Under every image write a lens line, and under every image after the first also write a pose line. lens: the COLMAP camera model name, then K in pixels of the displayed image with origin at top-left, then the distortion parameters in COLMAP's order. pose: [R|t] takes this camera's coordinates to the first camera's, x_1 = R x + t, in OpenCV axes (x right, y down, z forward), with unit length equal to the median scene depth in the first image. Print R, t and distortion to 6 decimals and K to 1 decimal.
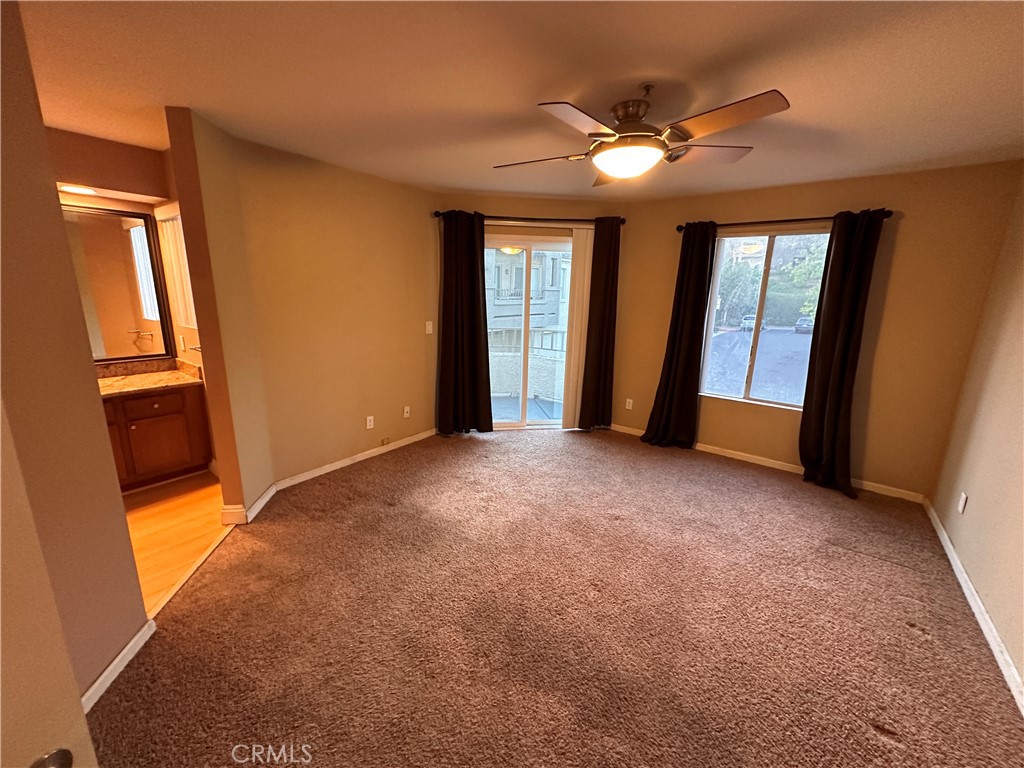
lens RADIAL K [[408.2, 0, 512.0], [0, 408.2, 384.0], [0, 0, 1]] dist [-0.001778, 0.000329]
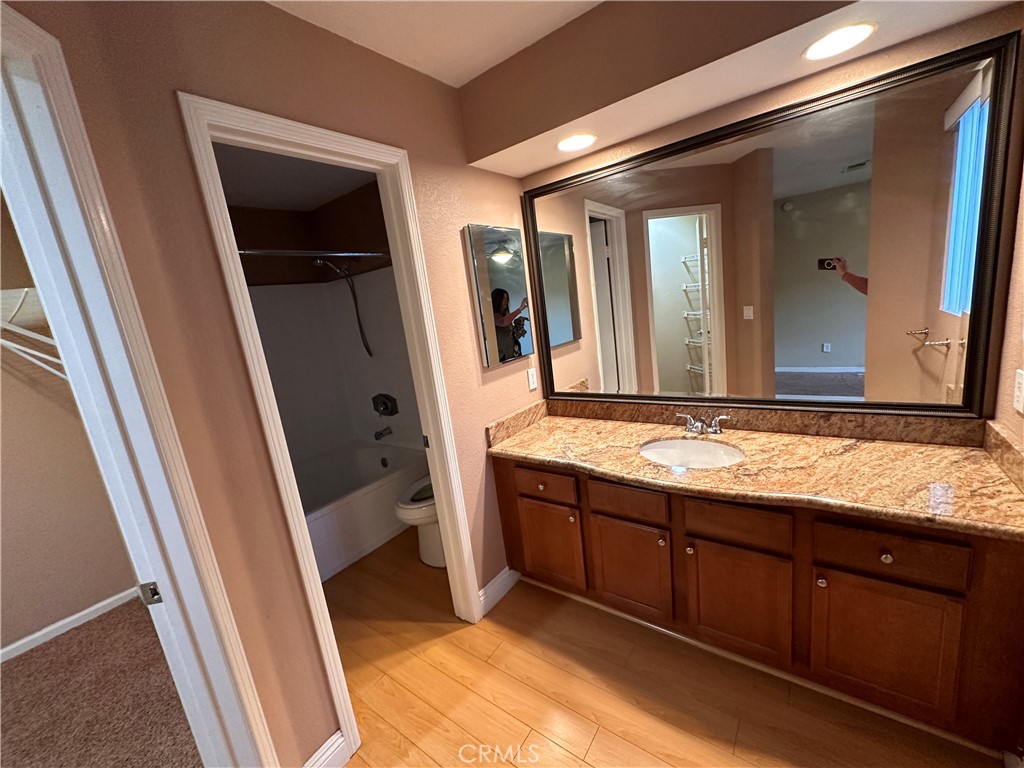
lens RADIAL K [[408.2, 0, 512.0], [0, 408.2, 384.0], [0, 0, 1]] dist [-0.001778, 0.000329]
pose [[0.008240, 0.172052, -0.985053, -0.433398], [-0.103161, 0.979977, 0.170302, -0.112659], [0.994631, 0.100215, 0.025824, 0.512798]]
